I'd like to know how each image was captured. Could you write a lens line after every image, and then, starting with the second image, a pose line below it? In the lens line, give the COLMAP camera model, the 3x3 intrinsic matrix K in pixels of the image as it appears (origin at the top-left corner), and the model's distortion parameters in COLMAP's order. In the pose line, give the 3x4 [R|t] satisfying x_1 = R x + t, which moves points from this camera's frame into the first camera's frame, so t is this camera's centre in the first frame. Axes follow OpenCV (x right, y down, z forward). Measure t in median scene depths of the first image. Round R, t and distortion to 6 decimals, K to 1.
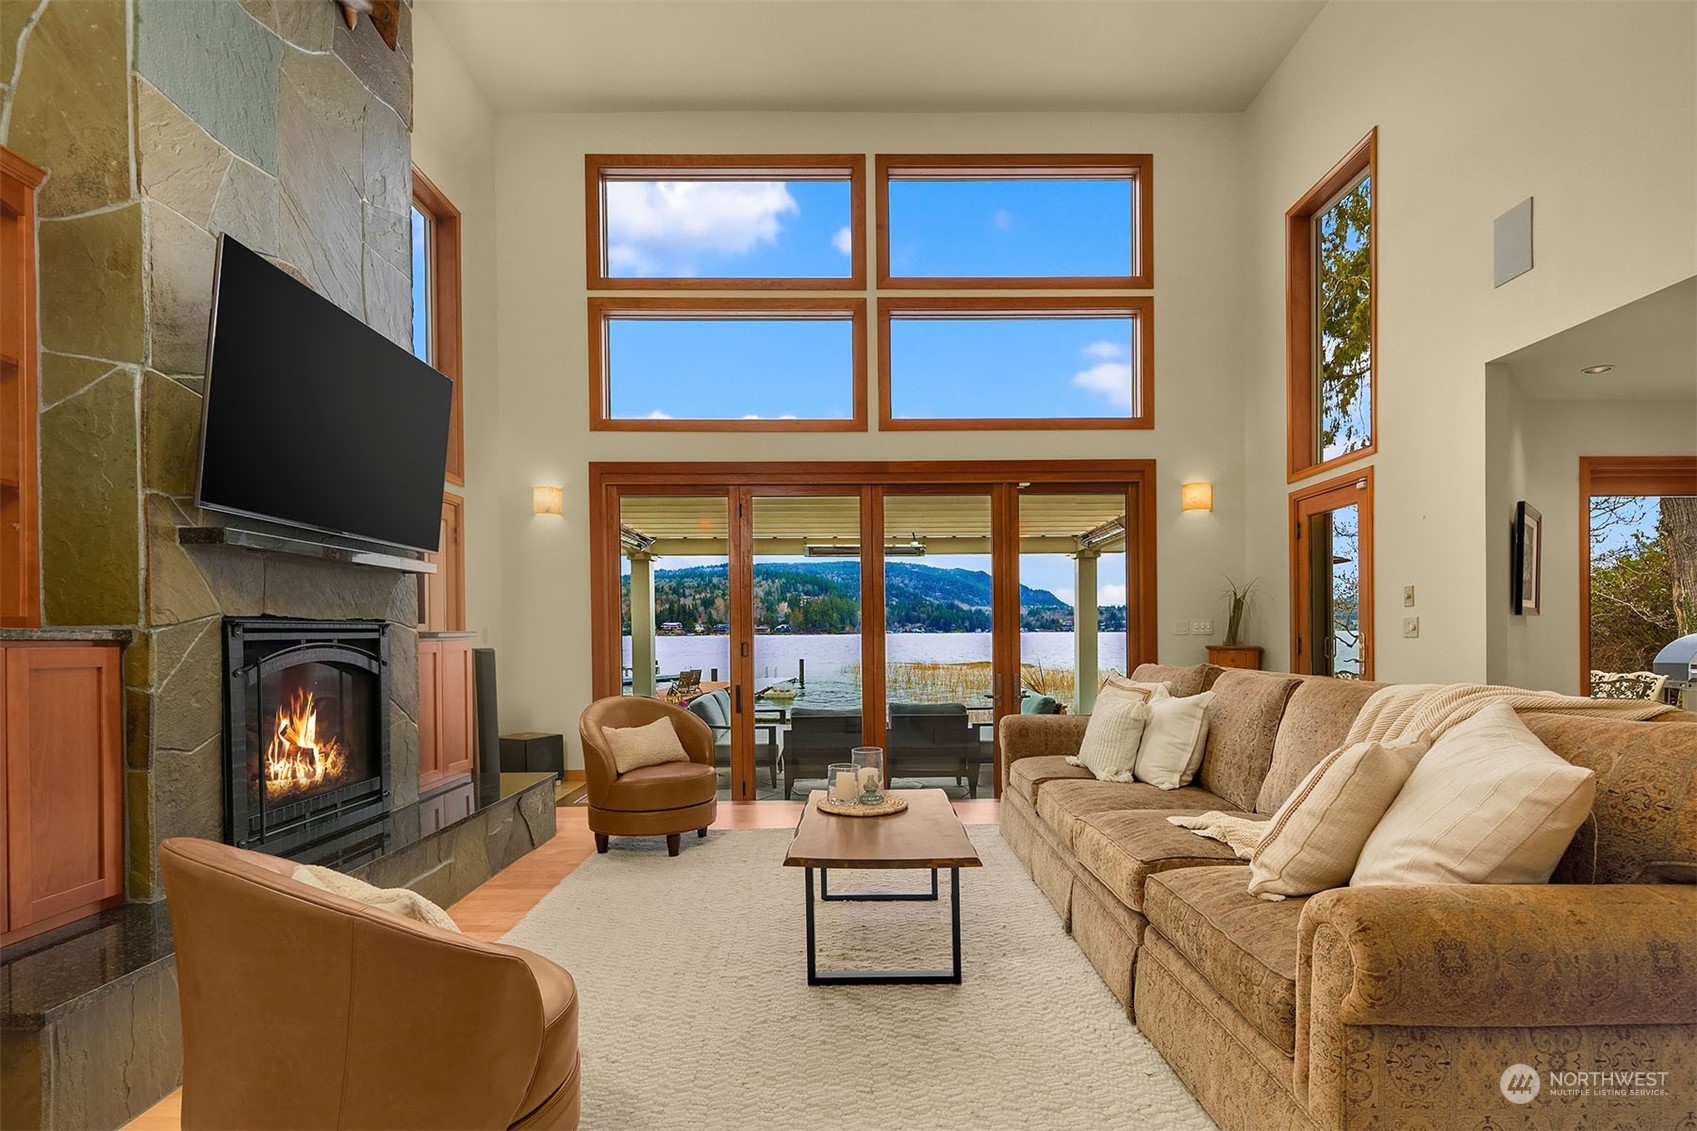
lens RADIAL K [[825.5, 0, 865.3], [0, 825.5, 623.2], [0, 0, 1]] dist [0.004537, -0.003628]
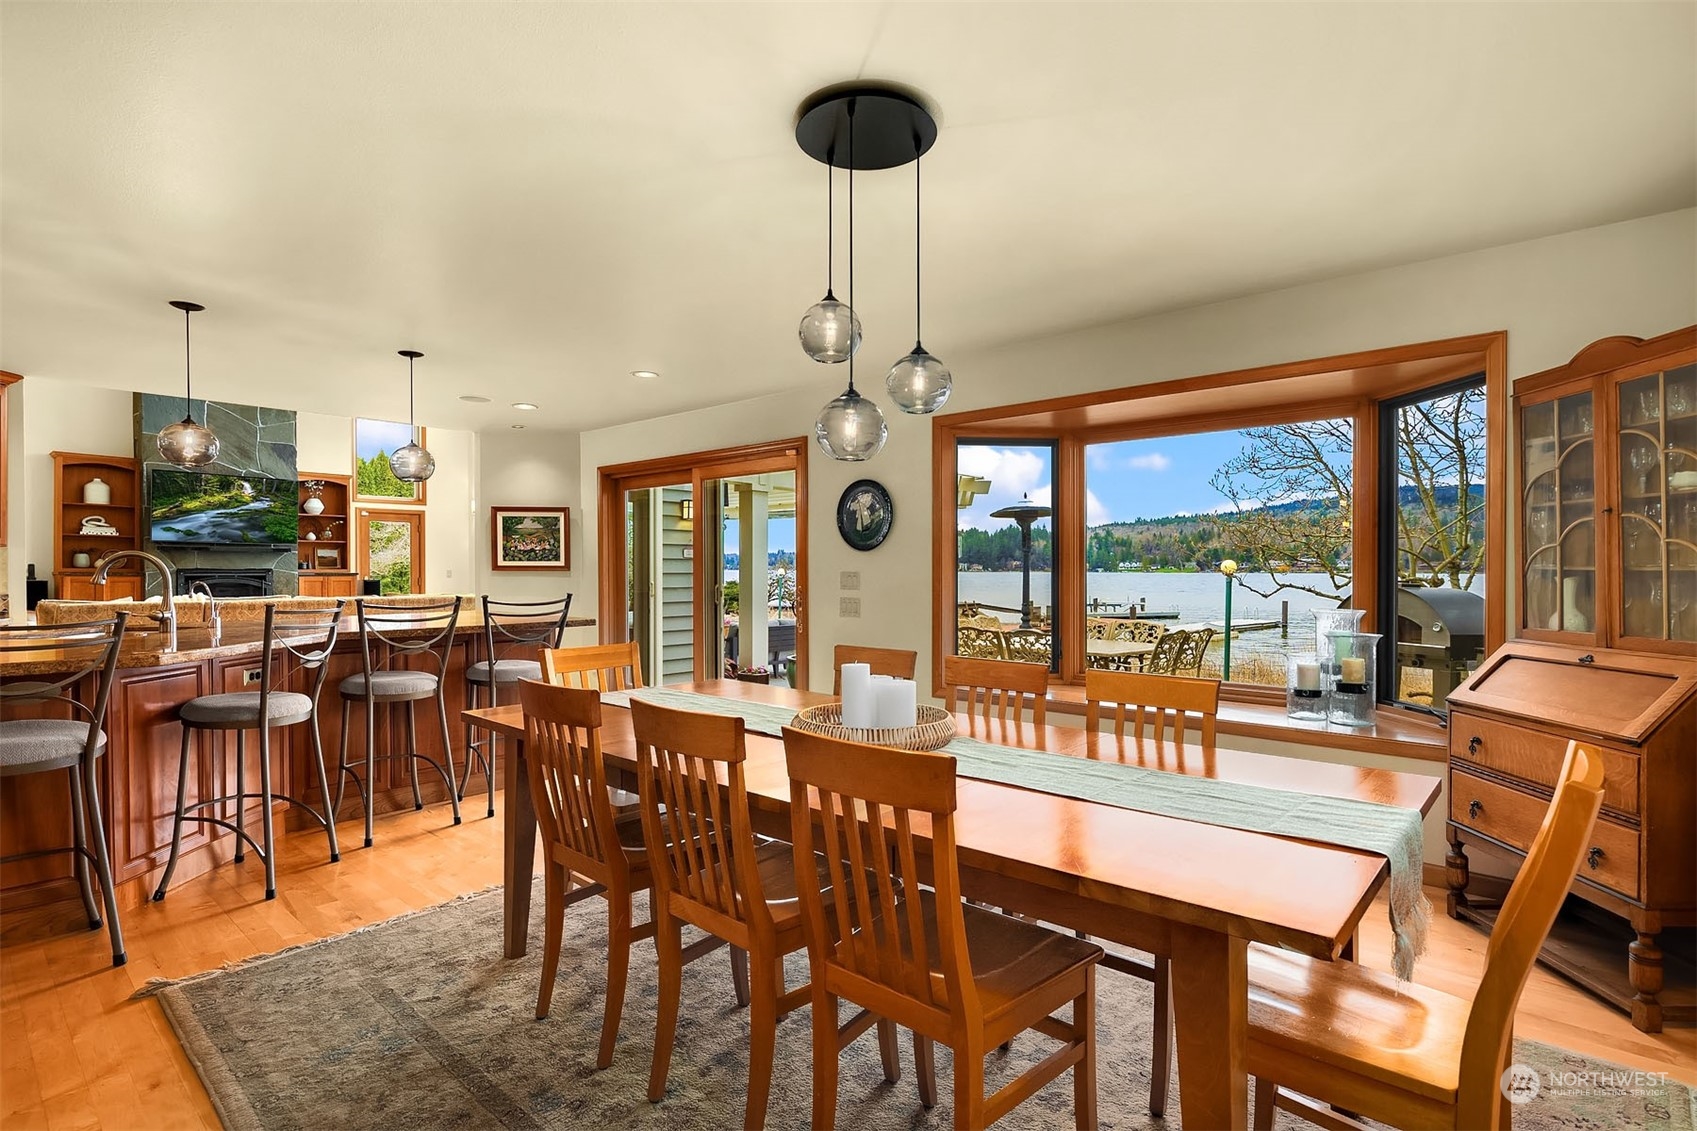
lens RADIAL K [[825.5, 0, 860.1], [0, 825.5, 579.4], [0, 0, 1]] dist [0.004537, -0.003628]
pose [[0.740019, 0.014716, -0.672425, 1.582308], [0.001908, 0.999711, 0.023979, -0.015194], [0.672584, -0.019028, 0.739776, 0.129618]]
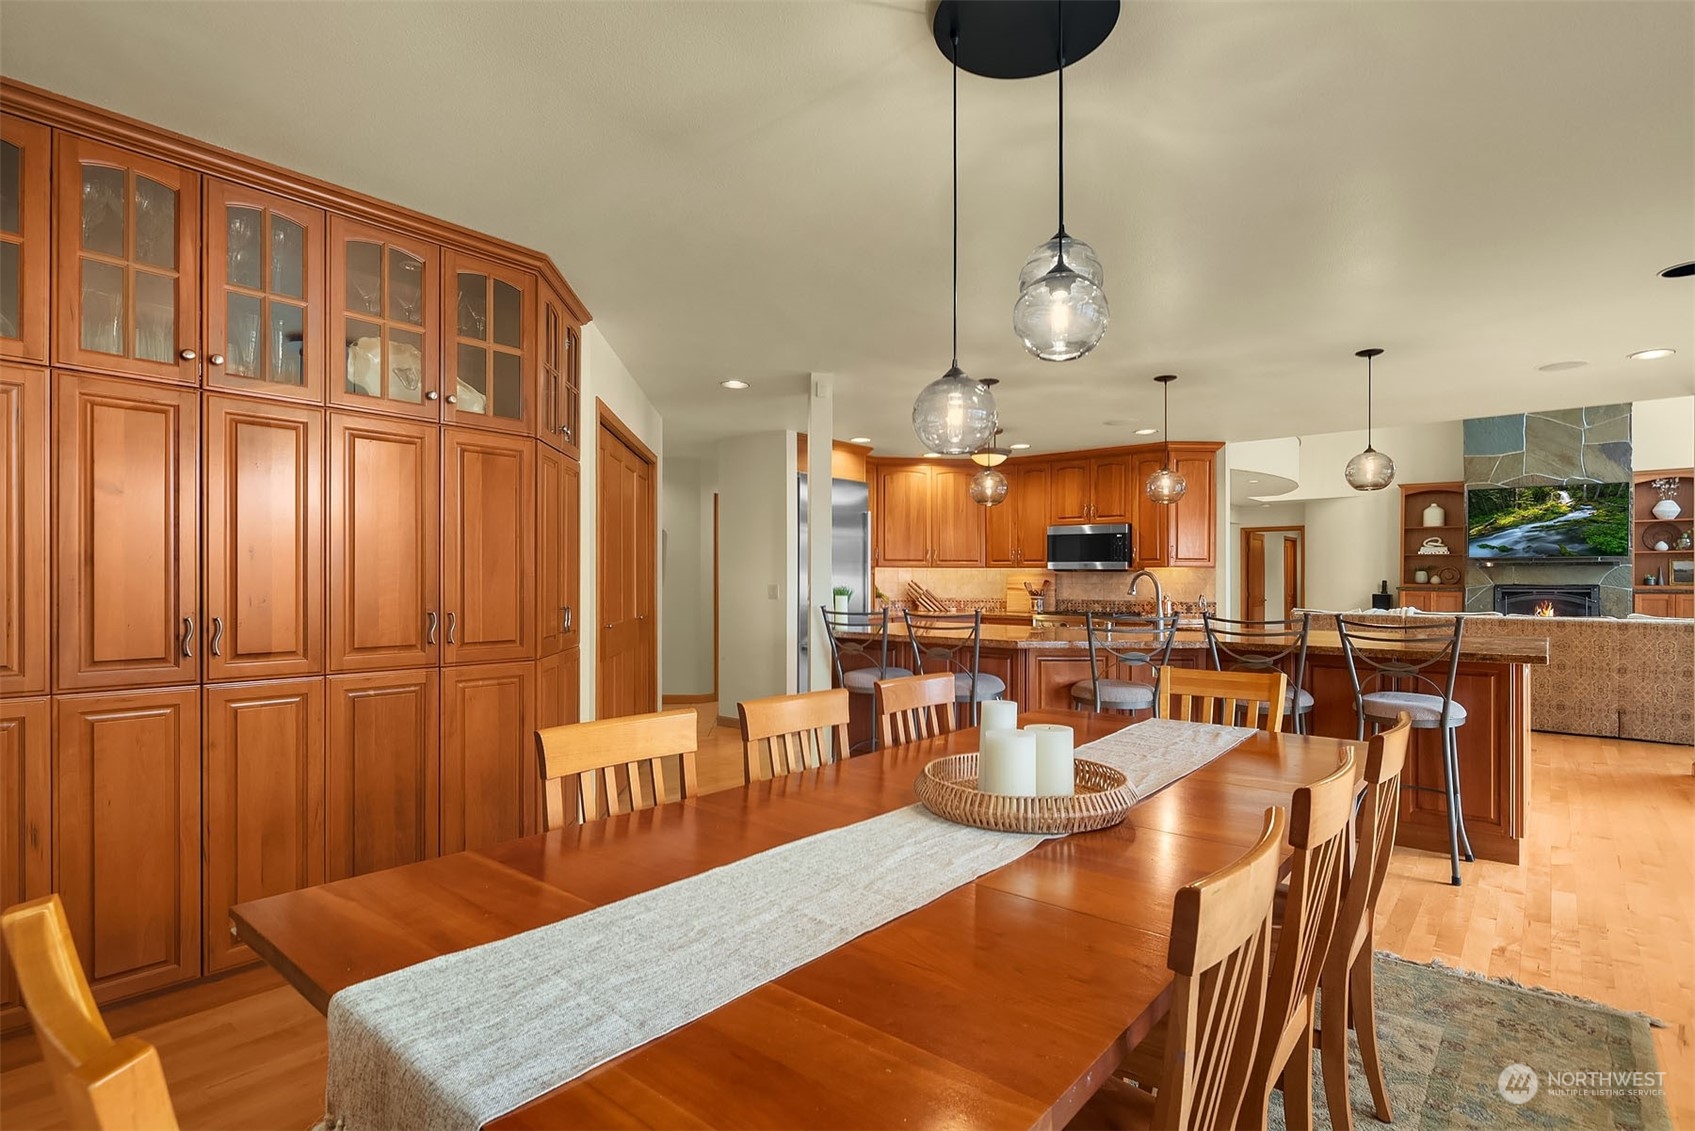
lens RADIAL K [[824.5, 0, 862.9], [0, 824.5, 580.5], [0, 0, 1]] dist [0.004537, -0.003628]
pose [[-0.647305, 0.001844, -0.762229, 1.579513], [0.009330, 0.999941, -0.005504, -0.010506], [0.762174, -0.010674, -0.647284, 0.496696]]
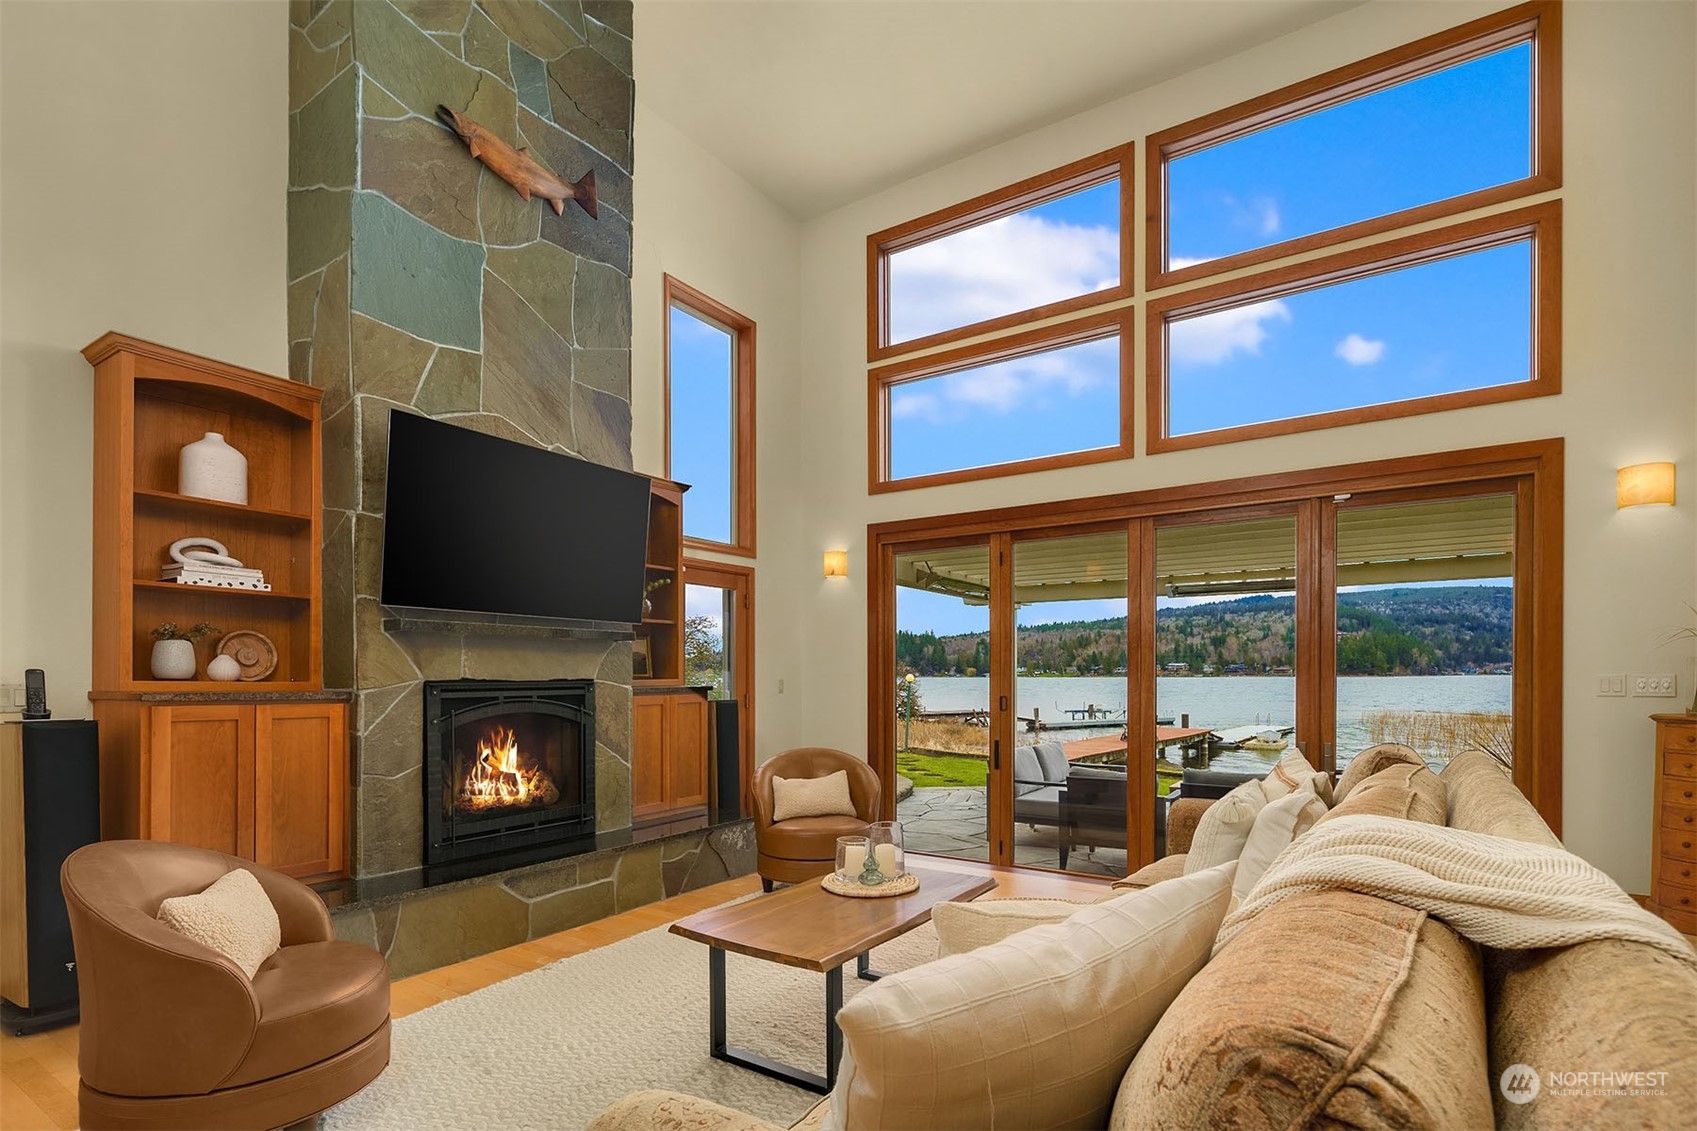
lens RADIAL K [[825.5, 0, 858.0], [0, 825.5, 677.9], [0, 0, 1]] dist [0.004537, -0.003628]
pose [[0.824754, 0.006966, -0.565449, 0.259887], [0.002673, 0.999865, 0.016216, -0.011434], [0.565485, -0.014886, 0.824624, 0.100557]]
